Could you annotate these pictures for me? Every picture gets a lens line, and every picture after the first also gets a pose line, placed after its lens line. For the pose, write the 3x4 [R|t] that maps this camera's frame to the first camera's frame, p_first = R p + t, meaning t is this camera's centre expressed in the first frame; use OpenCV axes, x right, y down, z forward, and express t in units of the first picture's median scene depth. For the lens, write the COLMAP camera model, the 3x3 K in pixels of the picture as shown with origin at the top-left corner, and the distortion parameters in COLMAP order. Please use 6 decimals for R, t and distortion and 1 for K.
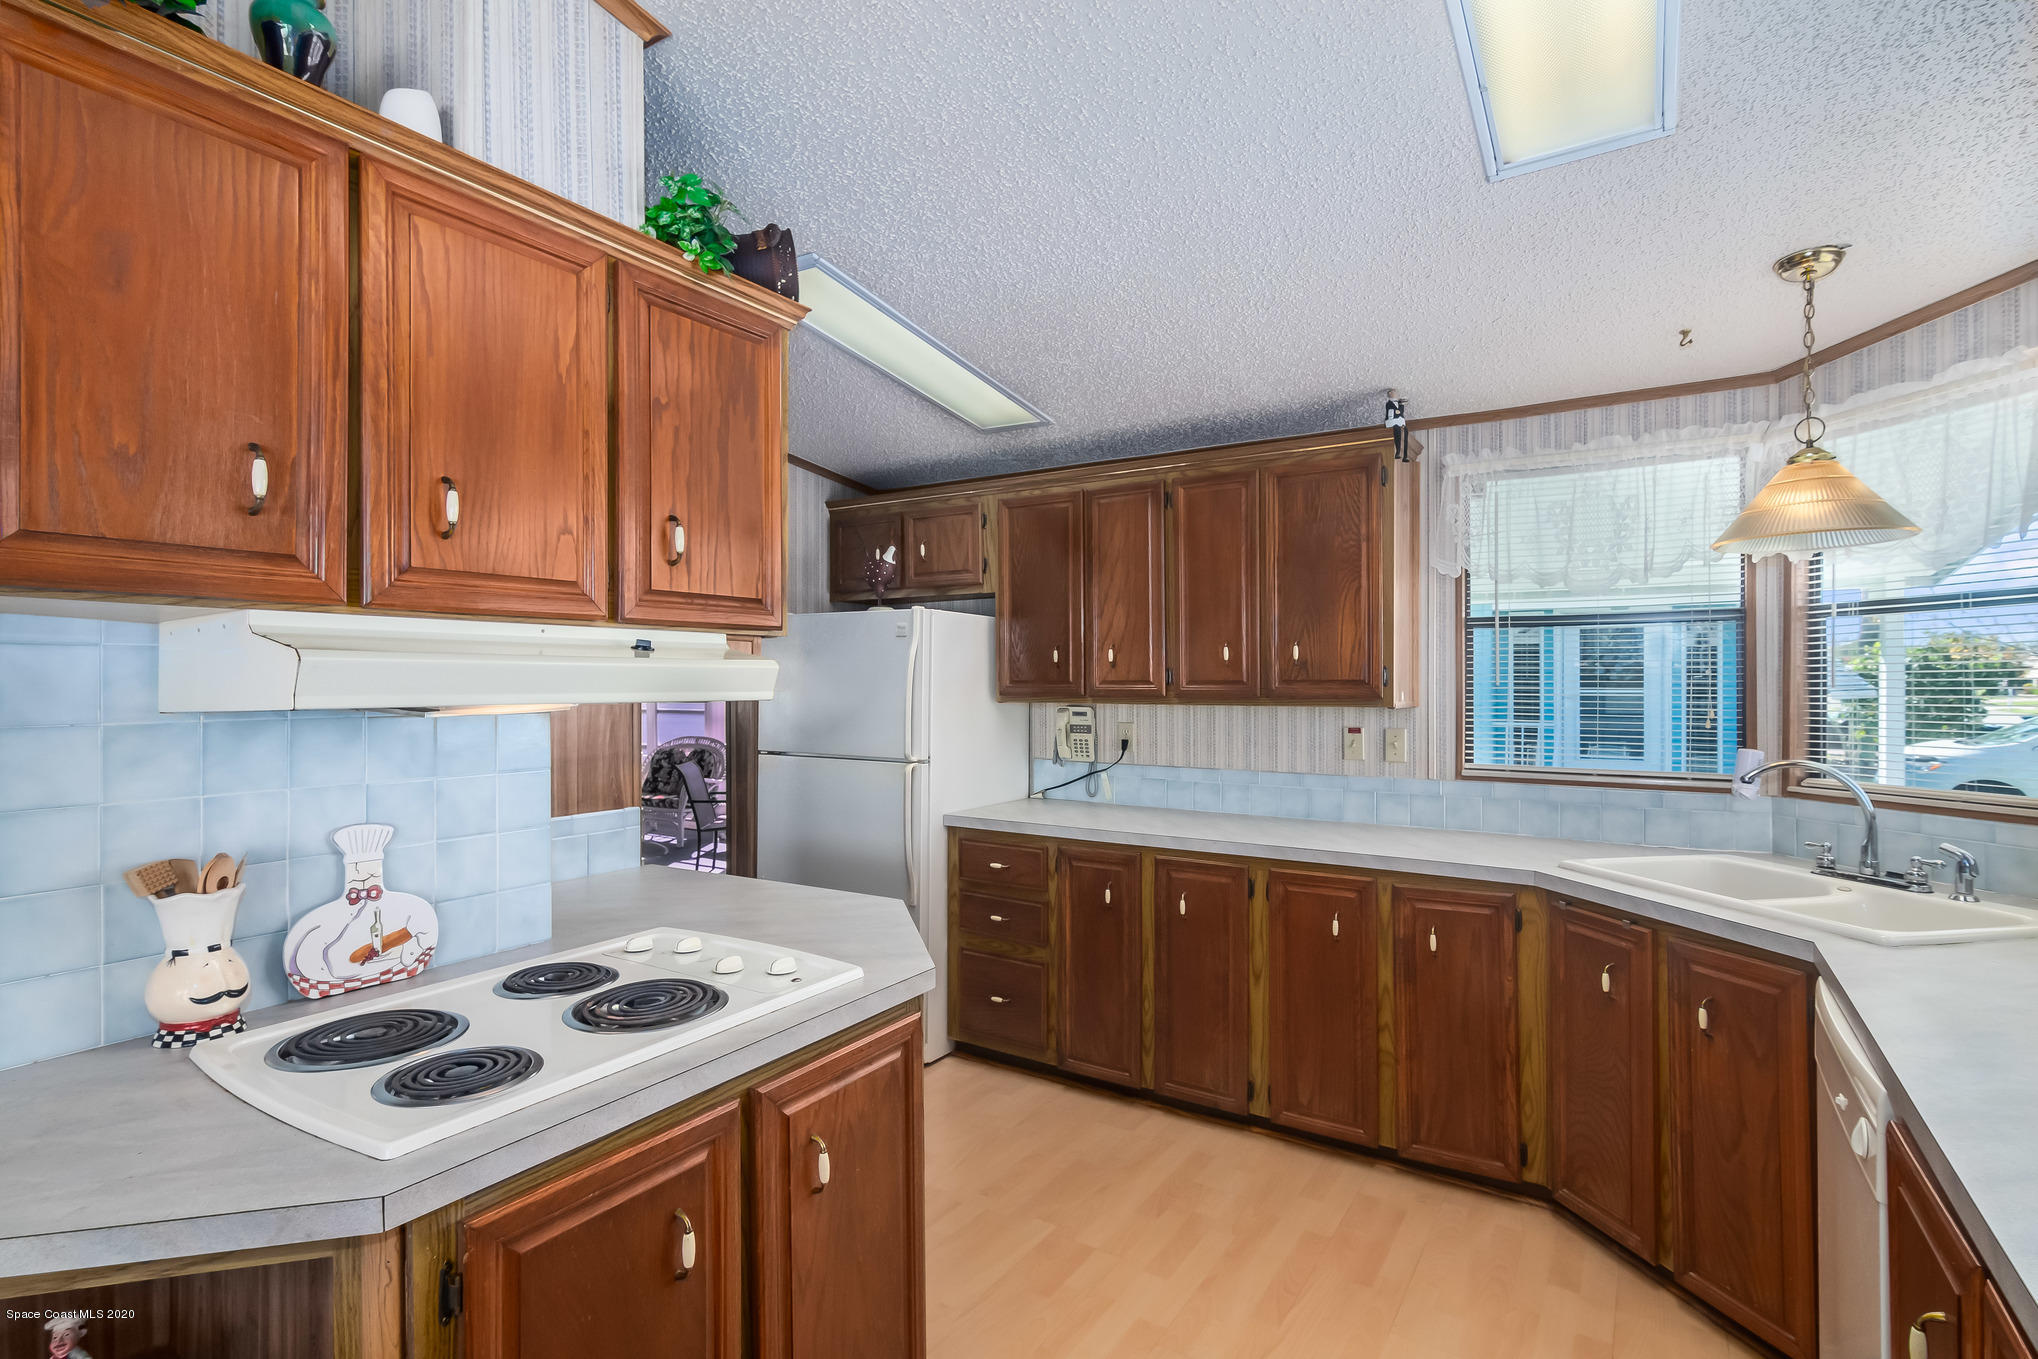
lens RADIAL K [[984.2, 0, 1019.0], [0, 984.2, 679.5], [0, 0, 1]] dist [-0.005565, -0.000141]
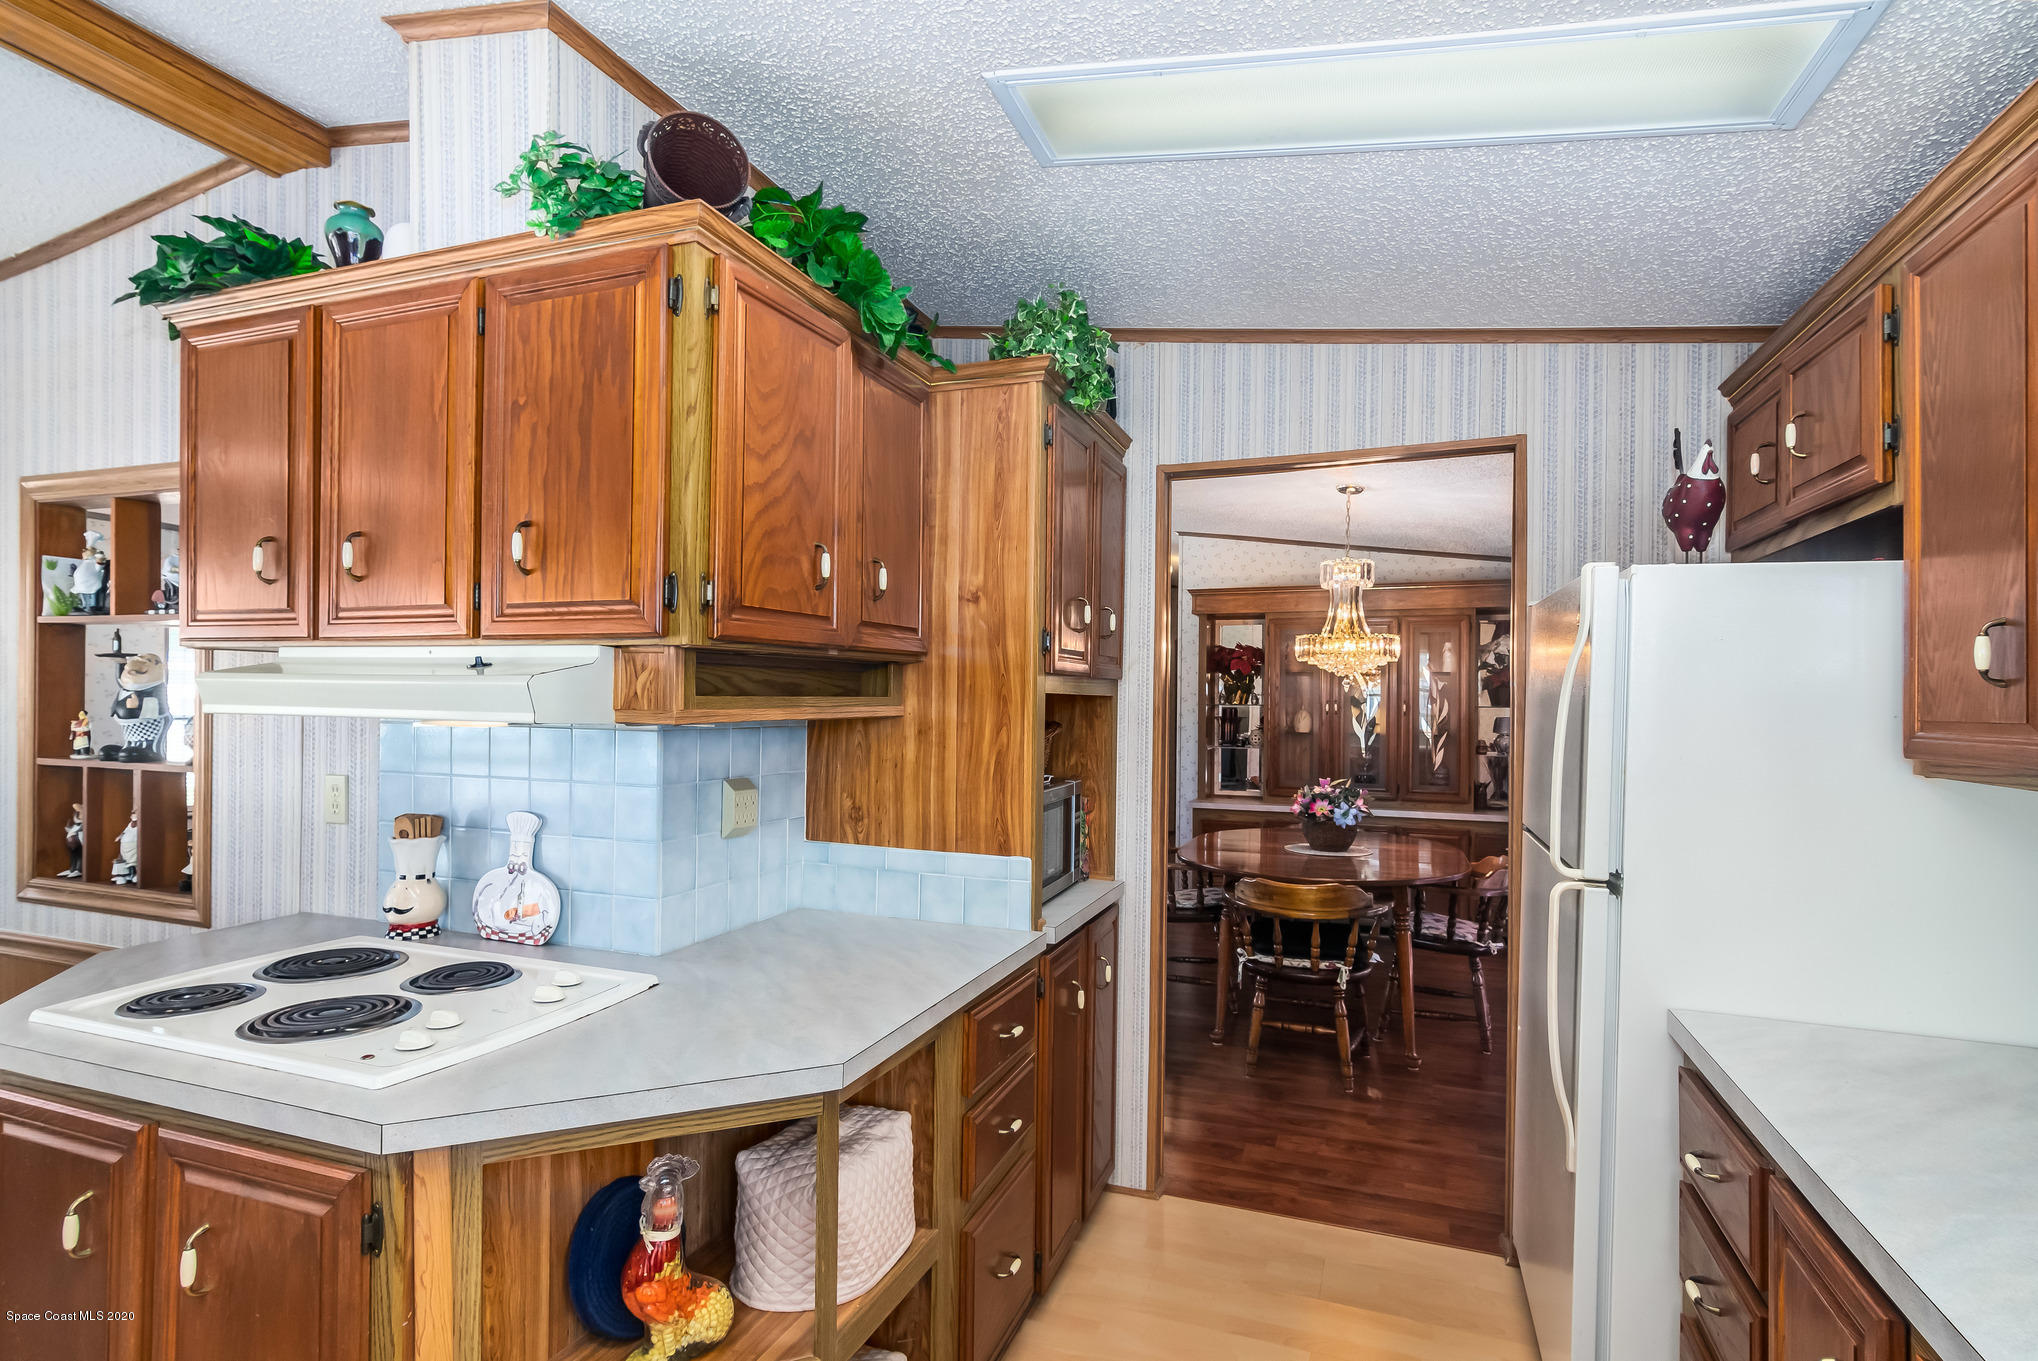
lens RADIAL K [[1012.1, 0, 1023.3], [0, 1012.1, 686.0], [0, 0, 1]] dist [-0.000221, 0.000366]
pose [[0.203522, -0.006616, -0.979048, 0.687662], [-0.014275, 0.999851, -0.009724, -0.008428], [0.978966, 0.015955, 0.203398, 1.287431]]
